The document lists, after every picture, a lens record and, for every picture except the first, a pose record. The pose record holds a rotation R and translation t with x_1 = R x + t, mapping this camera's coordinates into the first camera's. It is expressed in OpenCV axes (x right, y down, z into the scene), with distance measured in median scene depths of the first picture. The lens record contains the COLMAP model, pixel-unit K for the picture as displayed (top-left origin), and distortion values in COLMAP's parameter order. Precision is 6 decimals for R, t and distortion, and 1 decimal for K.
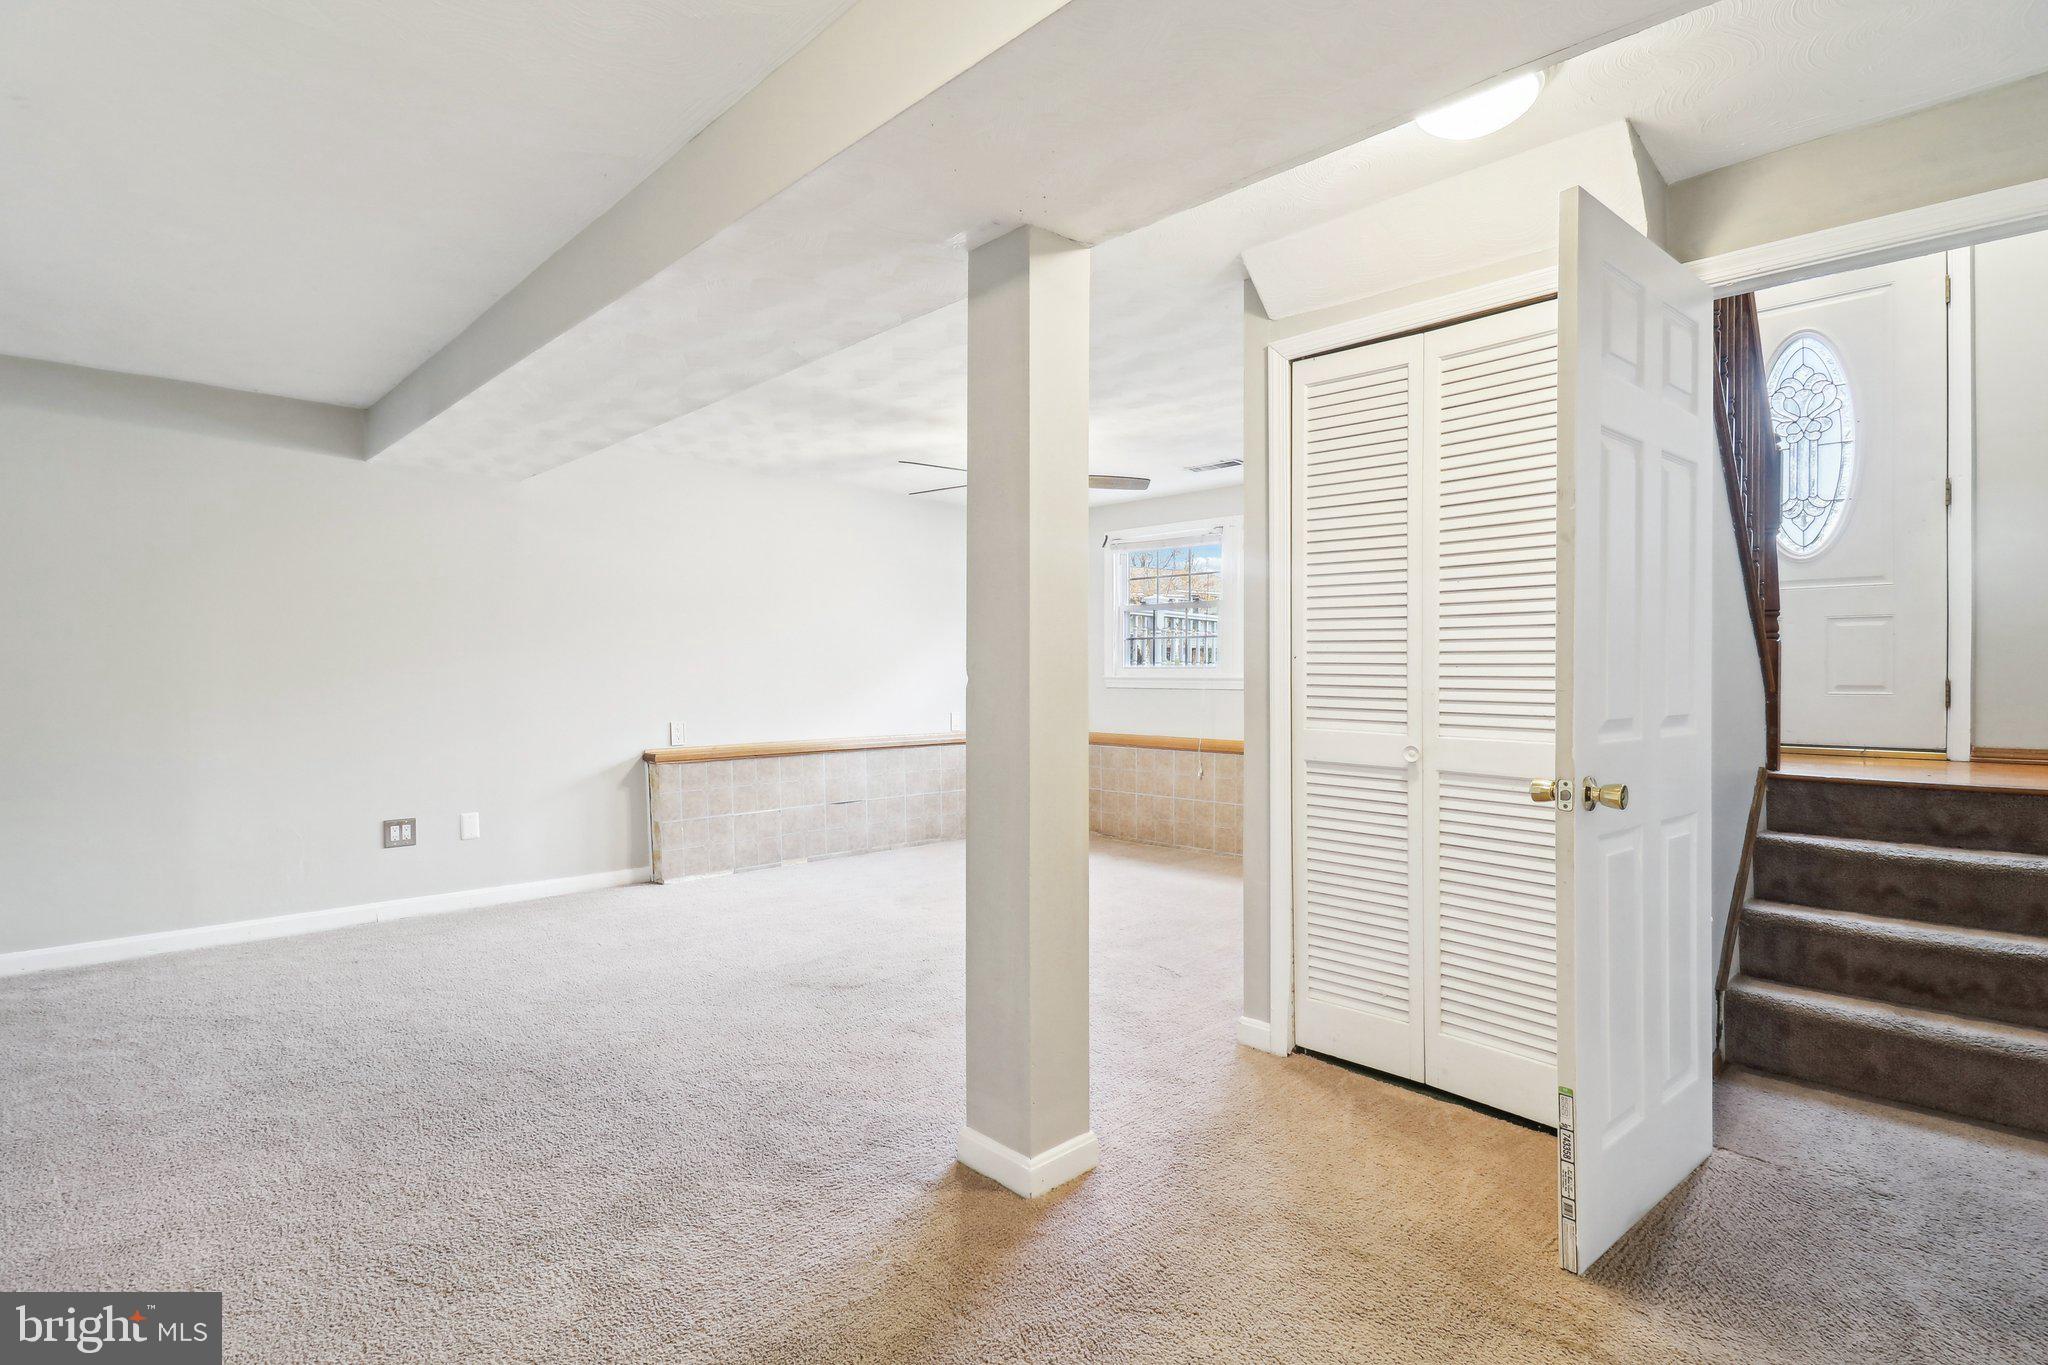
lens RADIAL K [[1013.6, 0, 1024.0], [0, 1013.6, 682.5], [0, 0, 1]] dist [-0.000277, -0.014127]
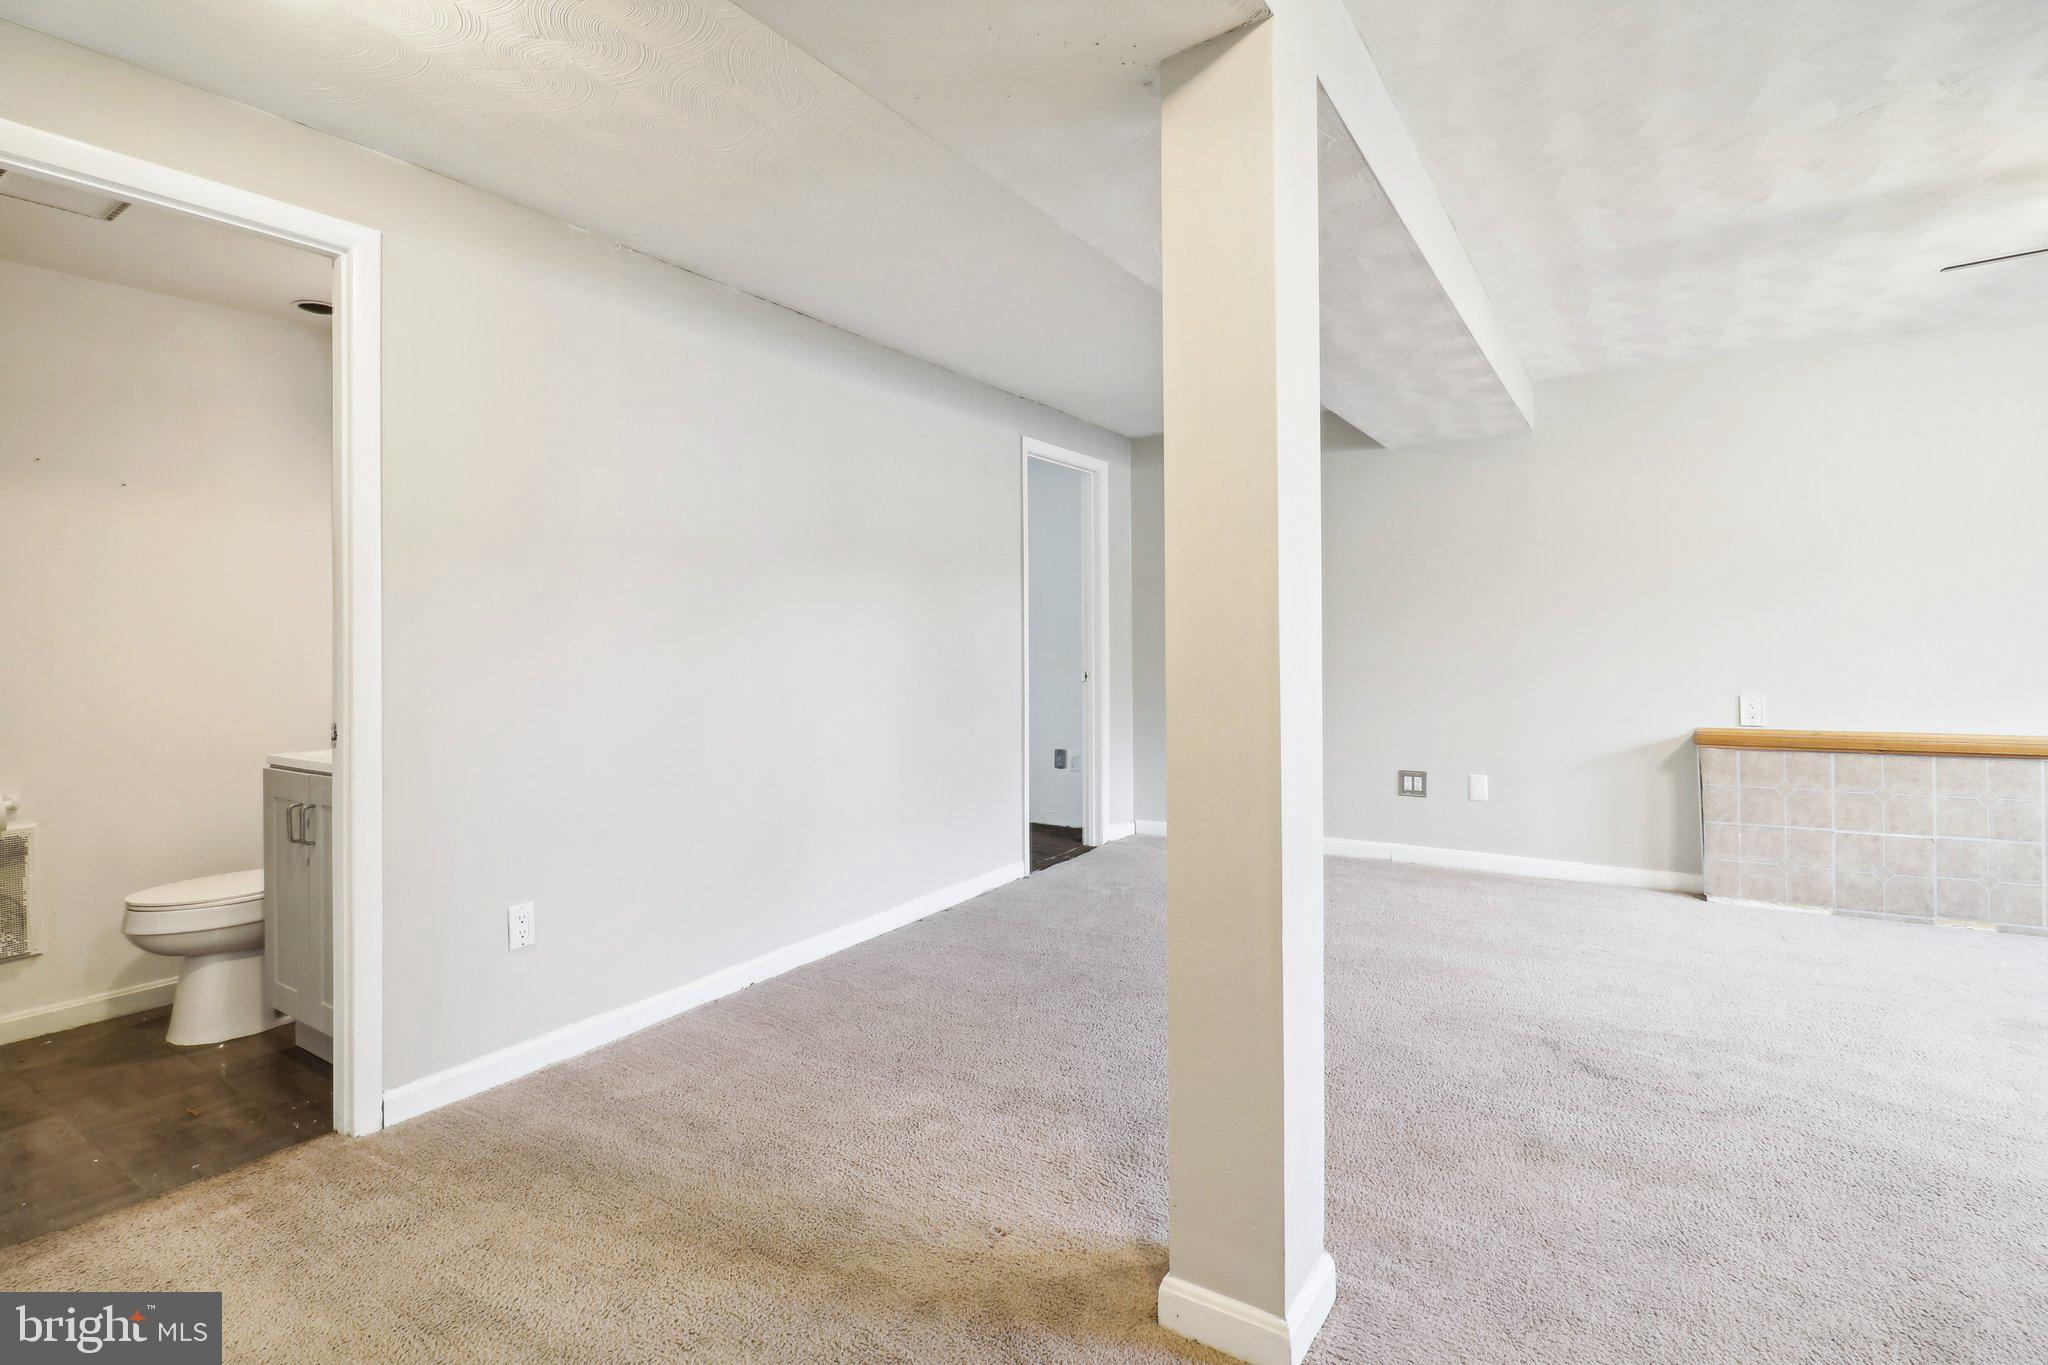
lens RADIAL K [[1001.0, 0, 970.8], [0, 1001.0, 636.6], [0, 0, 1]] dist [0.001293, -0.010817]
pose [[0.169490, -0.006118, -0.985513, 0.311007], [0.004520, 0.999975, -0.005430, -0.003405], [0.985522, -0.003534, 0.169513, 0.312537]]
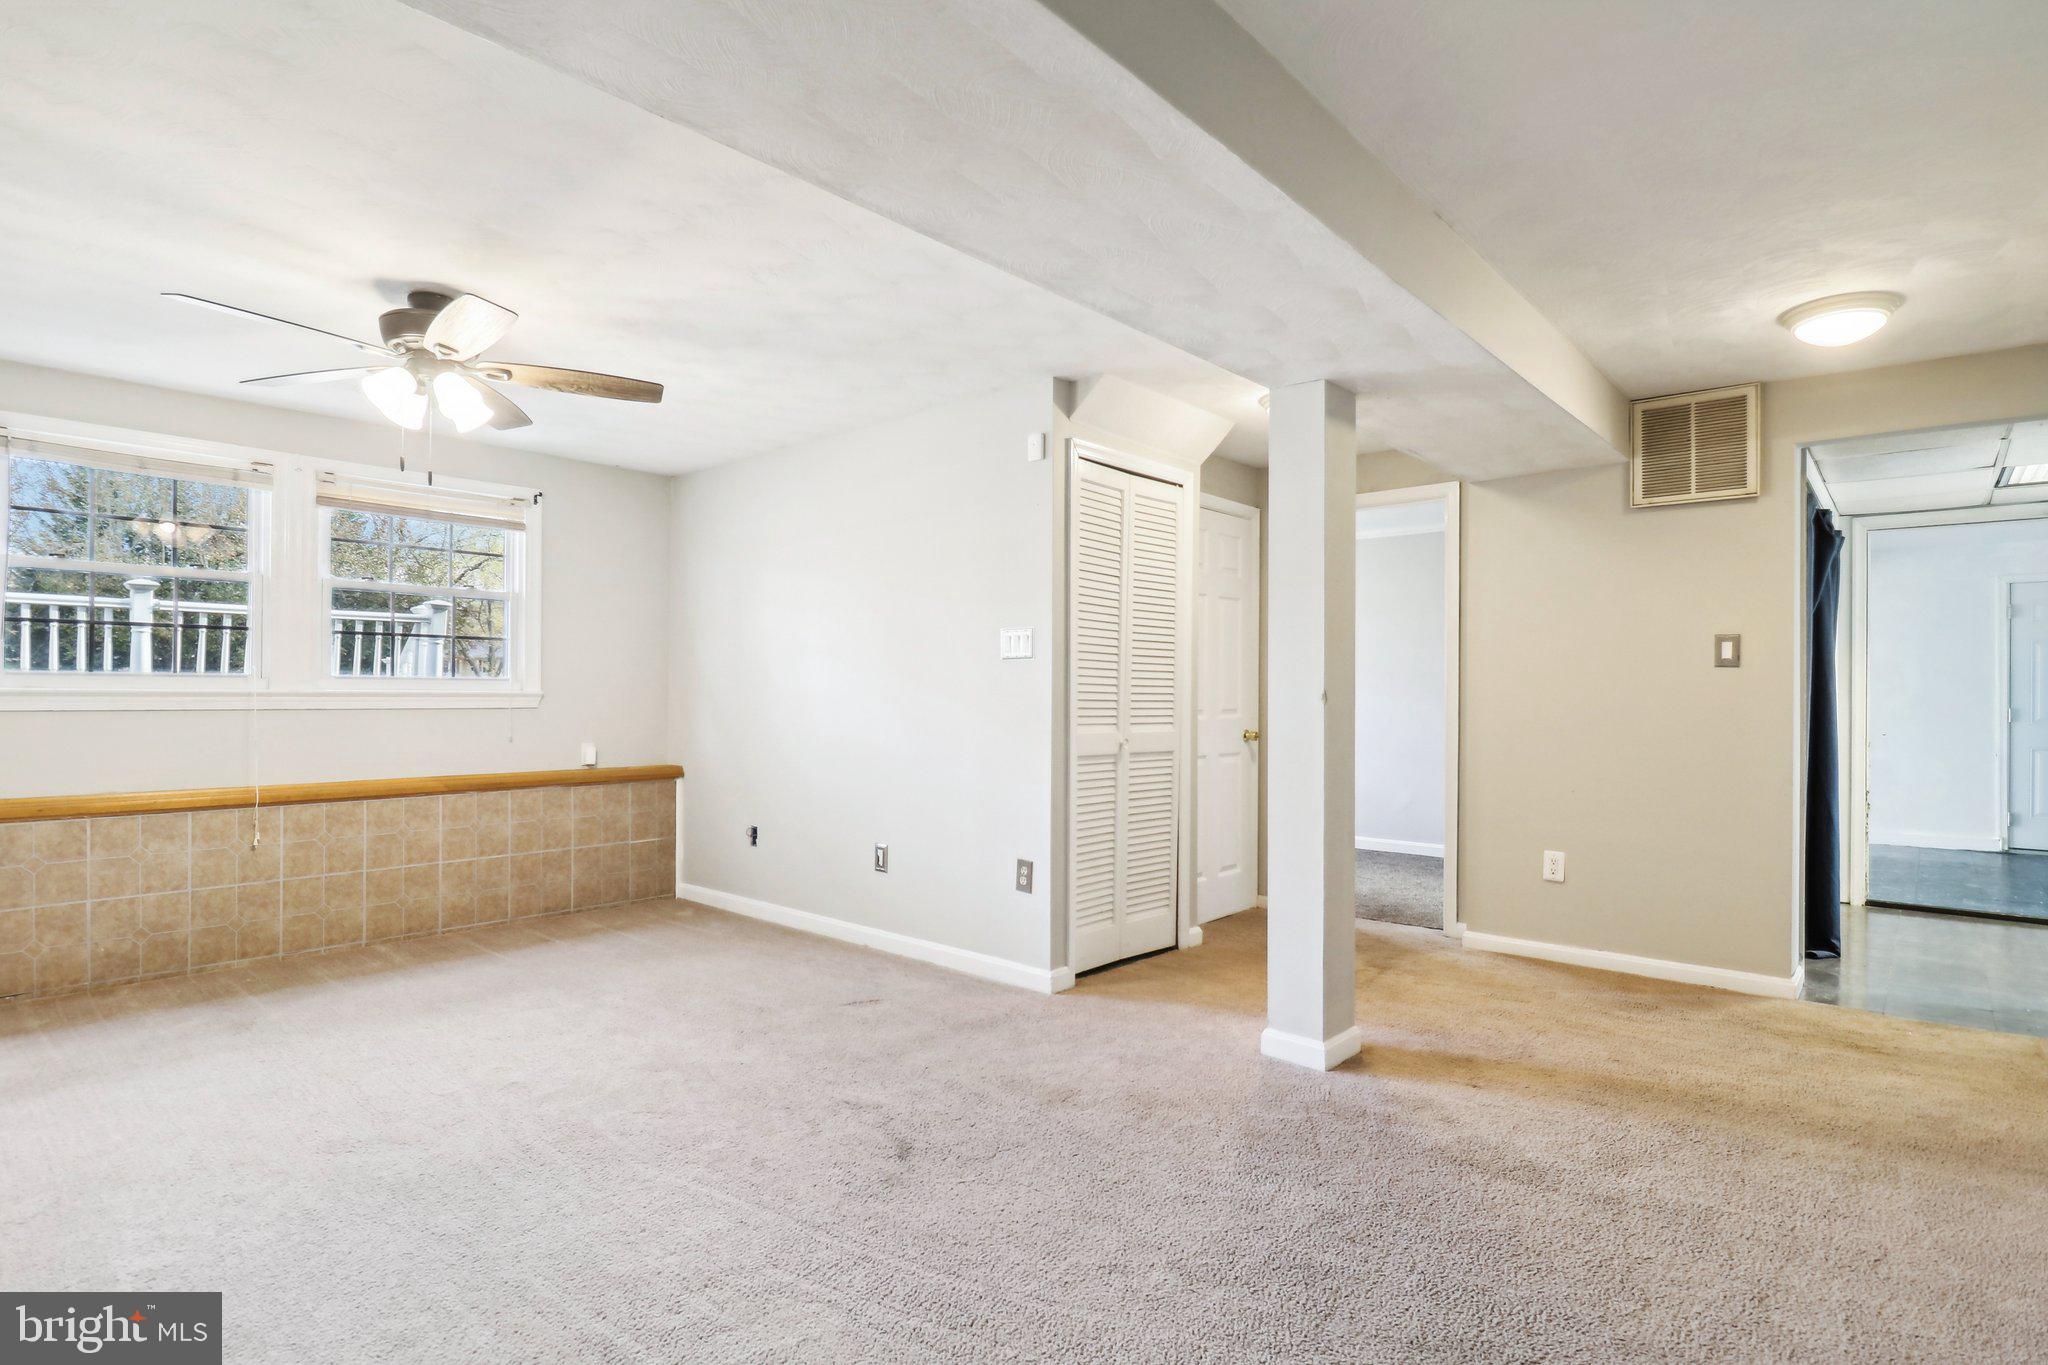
lens RADIAL K [[1013.6, 0, 1024.0], [0, 1013.6, 682.5], [0, 0, 1]] dist [-0.000277, -0.014127]
pose [[-0.073996, 0.007595, 0.997230, -0.598209], [0.002736, 0.999969, -0.007413, -0.005866], [-0.997255, 0.002180, -0.074015, 0.668895]]
